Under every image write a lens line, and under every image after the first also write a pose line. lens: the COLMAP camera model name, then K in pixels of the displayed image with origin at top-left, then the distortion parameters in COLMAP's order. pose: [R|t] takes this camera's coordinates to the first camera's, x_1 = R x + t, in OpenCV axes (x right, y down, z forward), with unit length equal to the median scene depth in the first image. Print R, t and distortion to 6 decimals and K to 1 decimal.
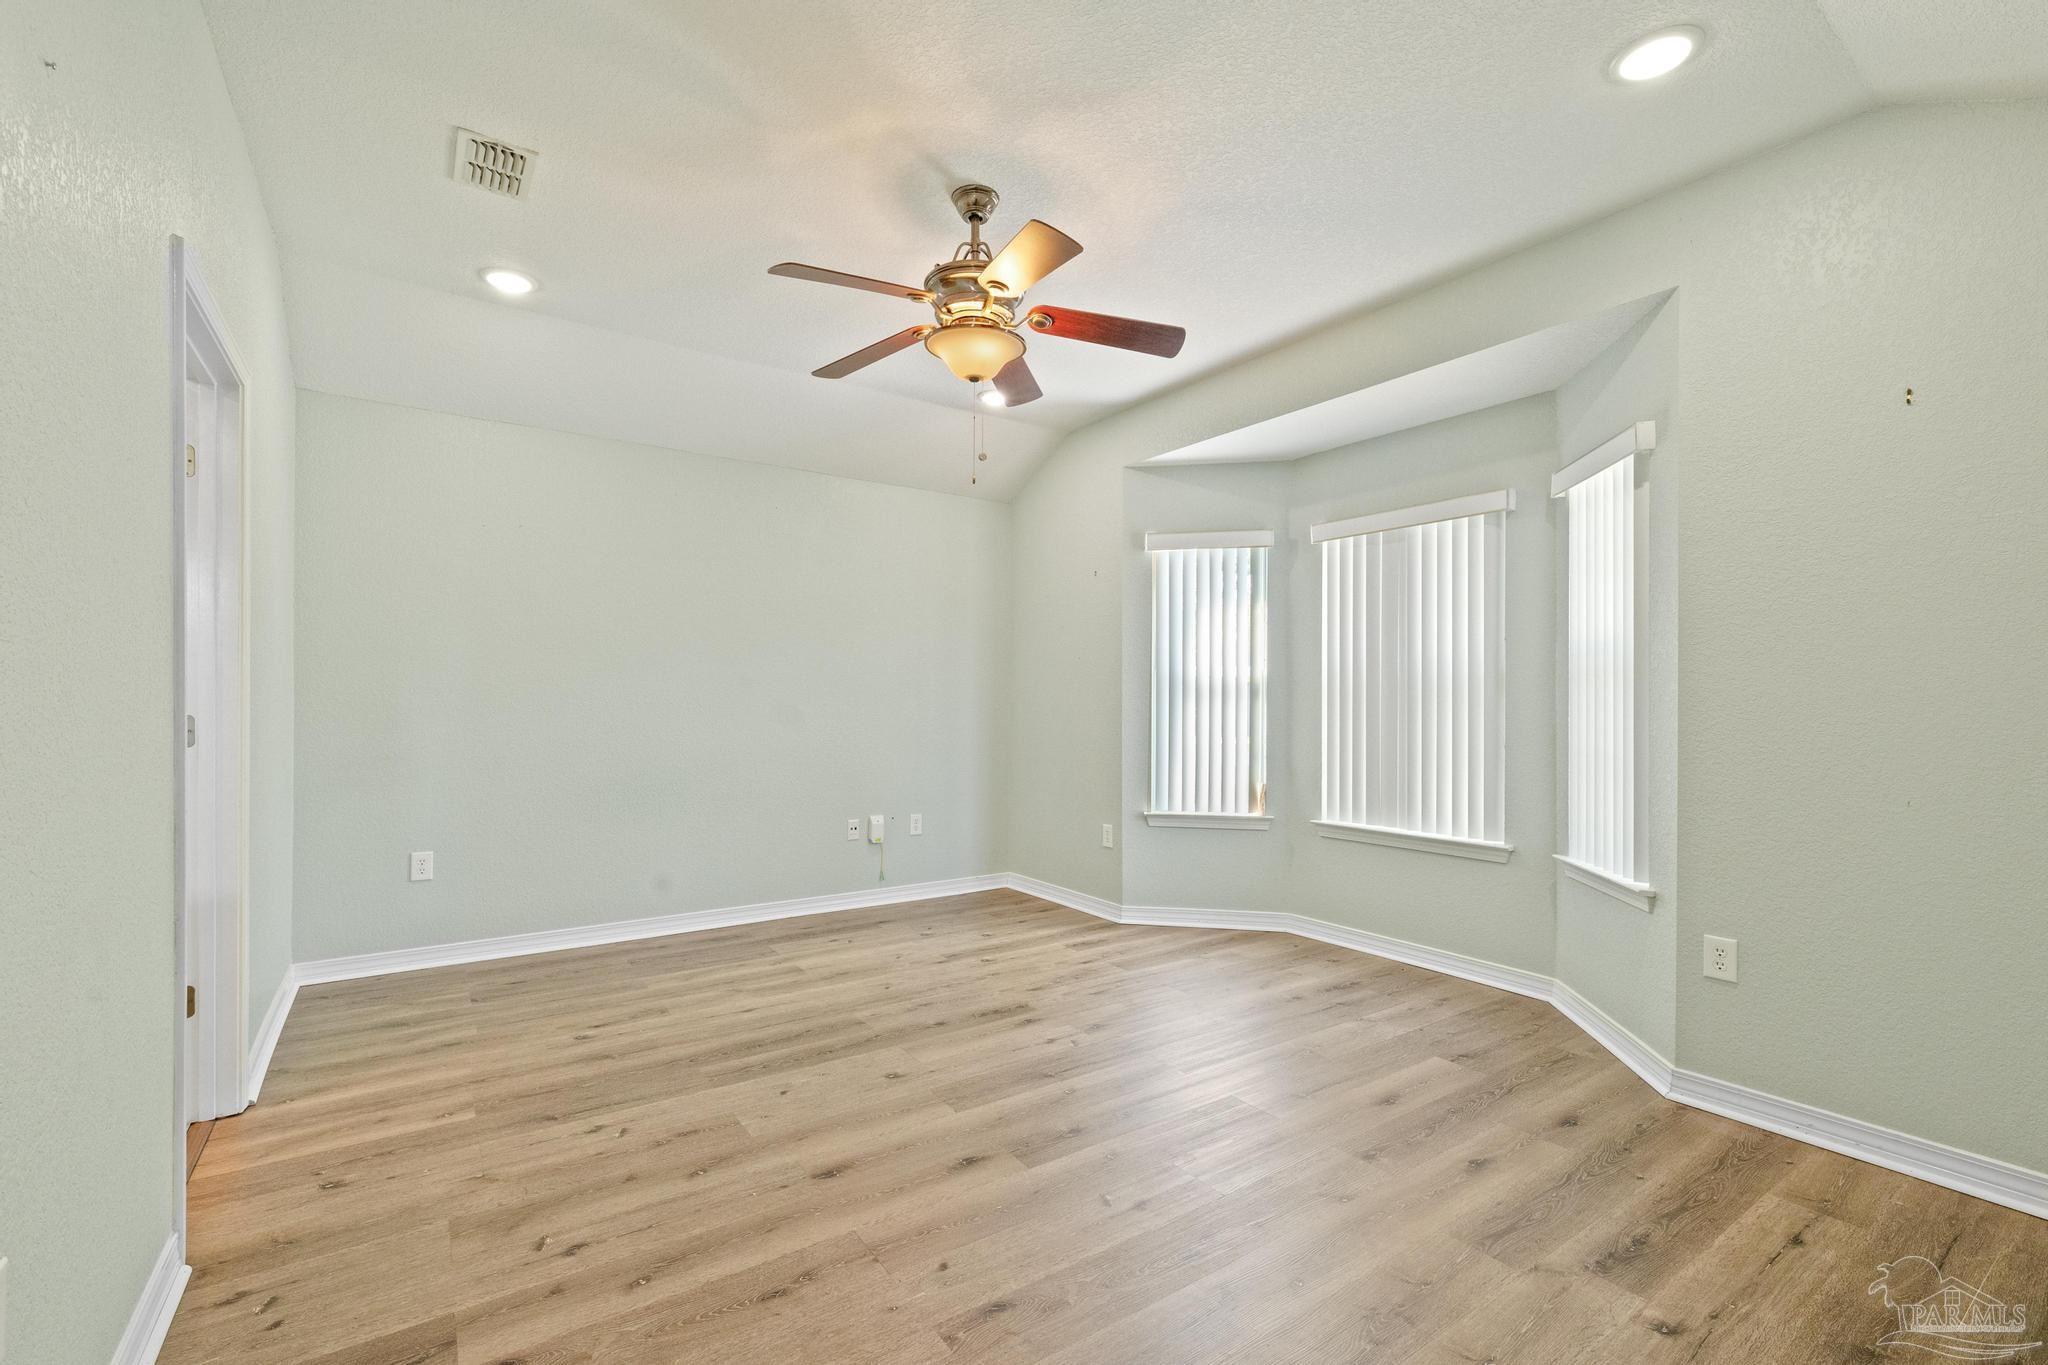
lens RADIAL K [[871.6, 0, 1021.6], [0, 871.6, 692.8], [0, 0, 1]] dist [0.002035, 0.000272]
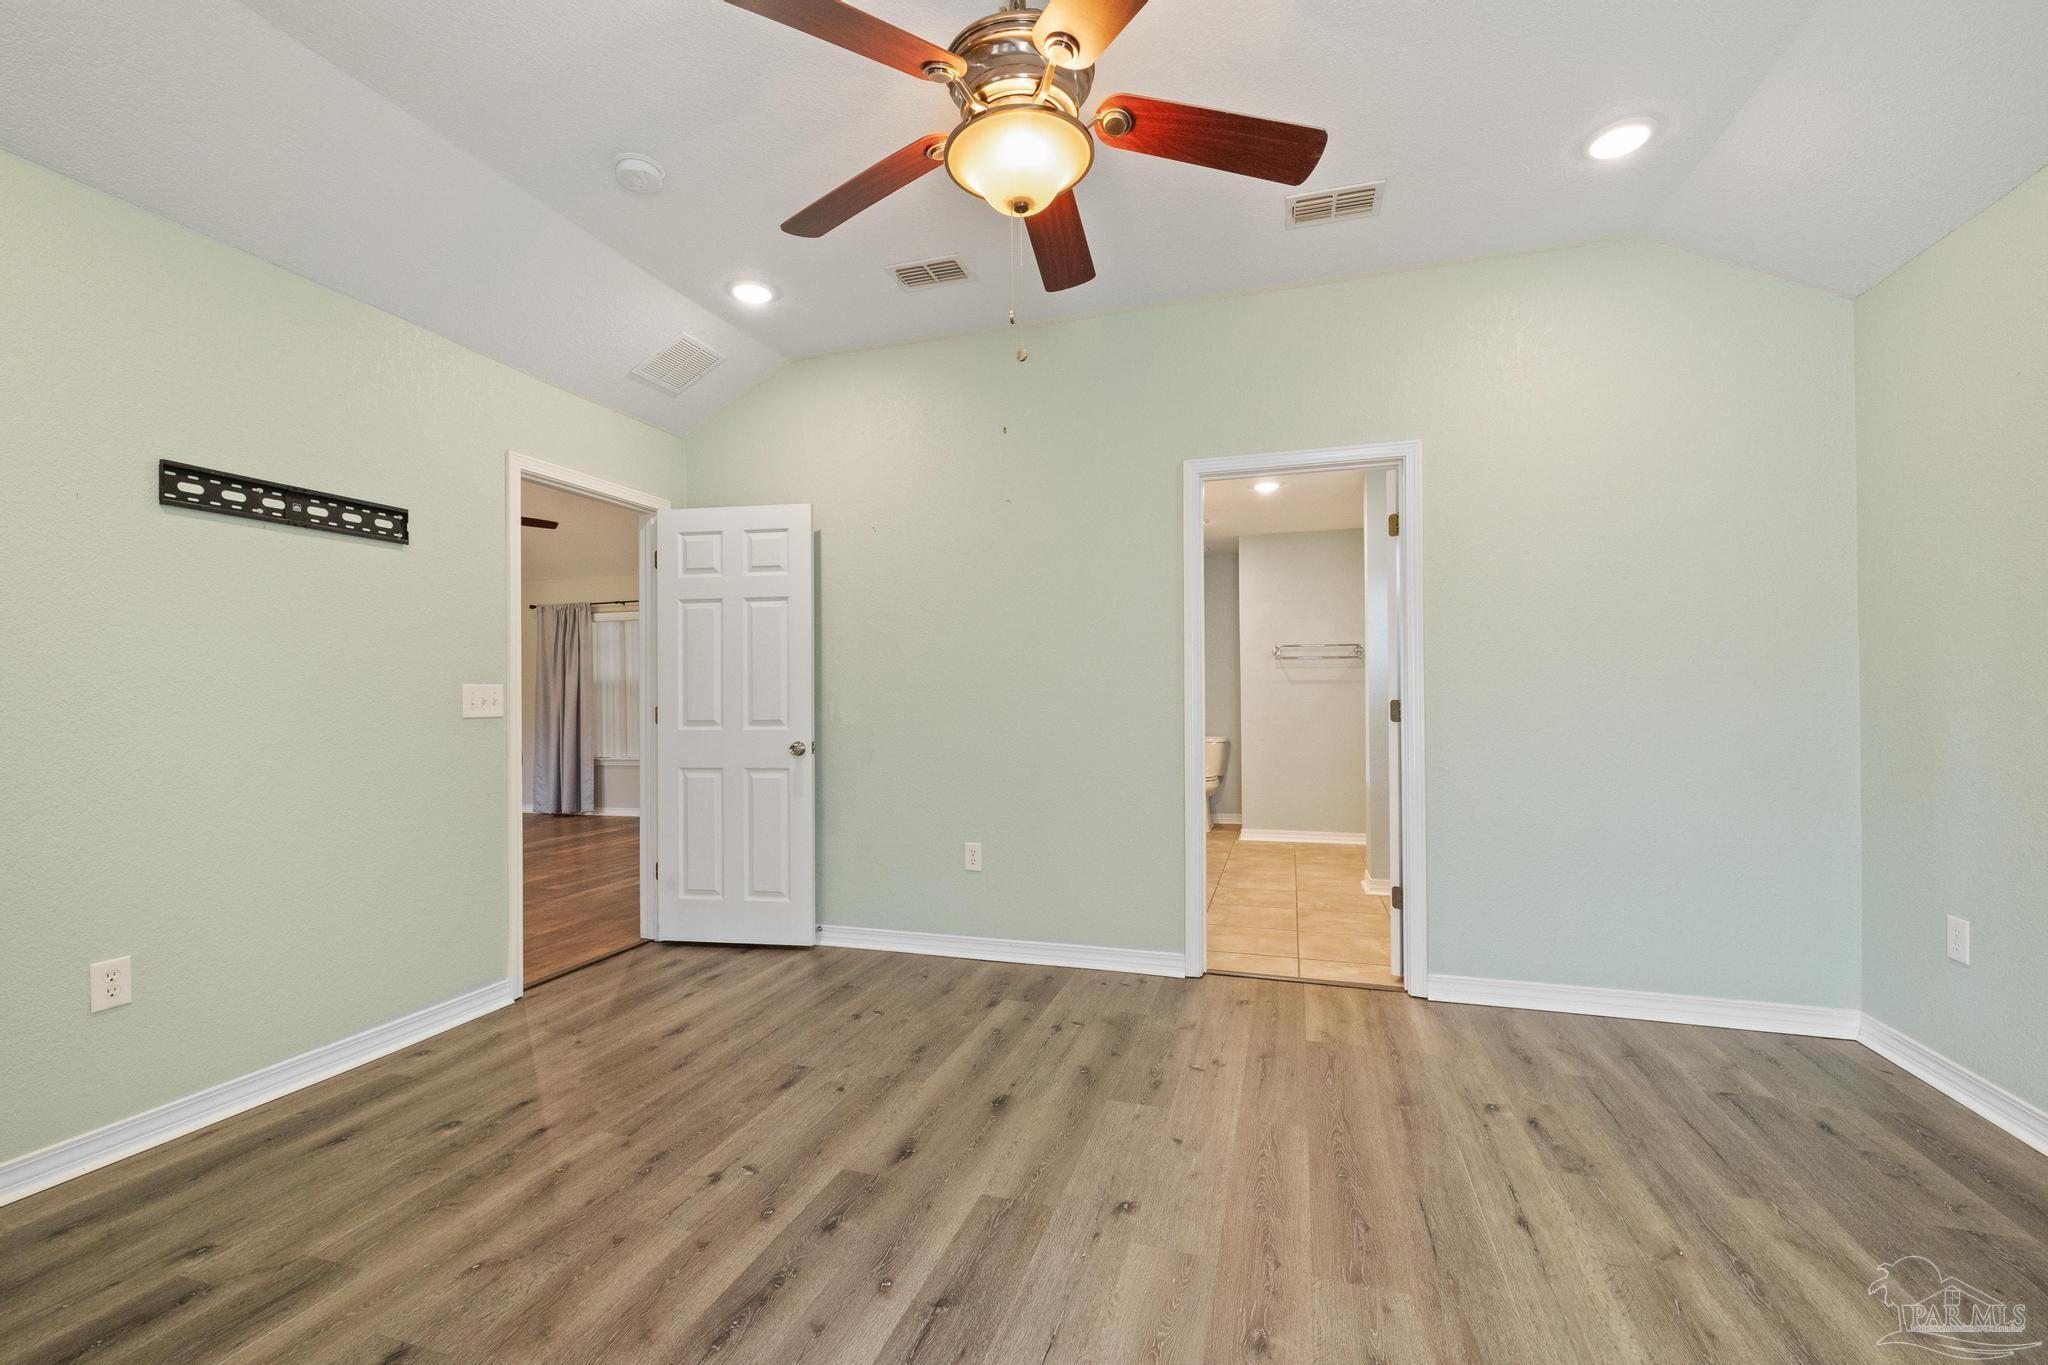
lens RADIAL K [[877.1, 0, 1021.2], [0, 877.1, 709.3], [0, 0, 1]] dist [0.001740, 0.000668]
pose [[-0.794665, 0.007110, -0.607007, 0.392050], [0.009052, 0.999959, -0.000137, 0.035272], [0.606981, -0.005603, -0.794696, 1.694459]]
